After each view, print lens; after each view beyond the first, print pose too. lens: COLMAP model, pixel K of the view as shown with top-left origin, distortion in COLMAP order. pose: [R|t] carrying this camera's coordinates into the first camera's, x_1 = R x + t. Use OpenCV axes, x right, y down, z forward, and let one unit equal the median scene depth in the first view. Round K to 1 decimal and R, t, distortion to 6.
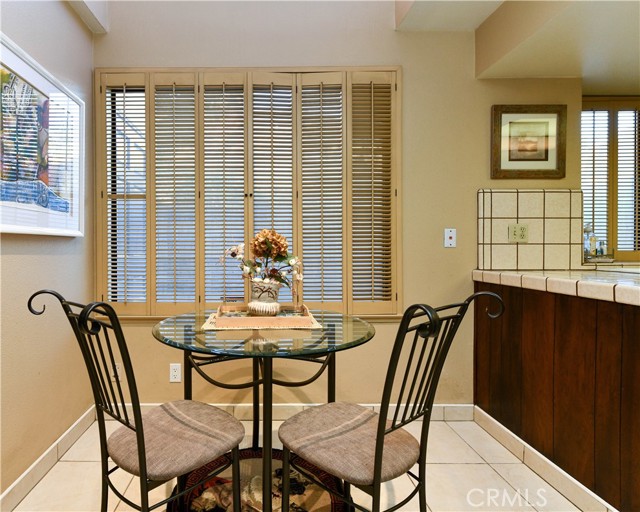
lens RADIAL K [[377.3, 0, 319.9], [0, 377.3, 255.1], [0, 0, 1]] dist [0.004664, 0.000405]
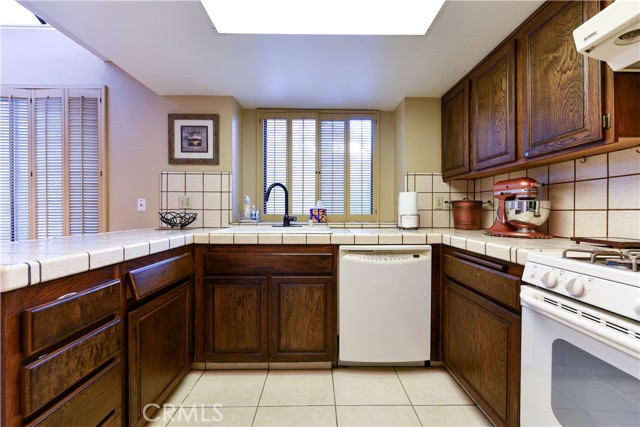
lens RADIAL K [[253.1, 0, 322.2], [0, 253.1, 212.4], [0, 0, 1]] dist [0.002392, 0.000106]
pose [[0.999774, 0.006674, 0.020176, 1.025785], [-0.006493, 0.999938, -0.009032, -0.013426], [-0.020235, 0.008899, 0.999756, 0.020468]]
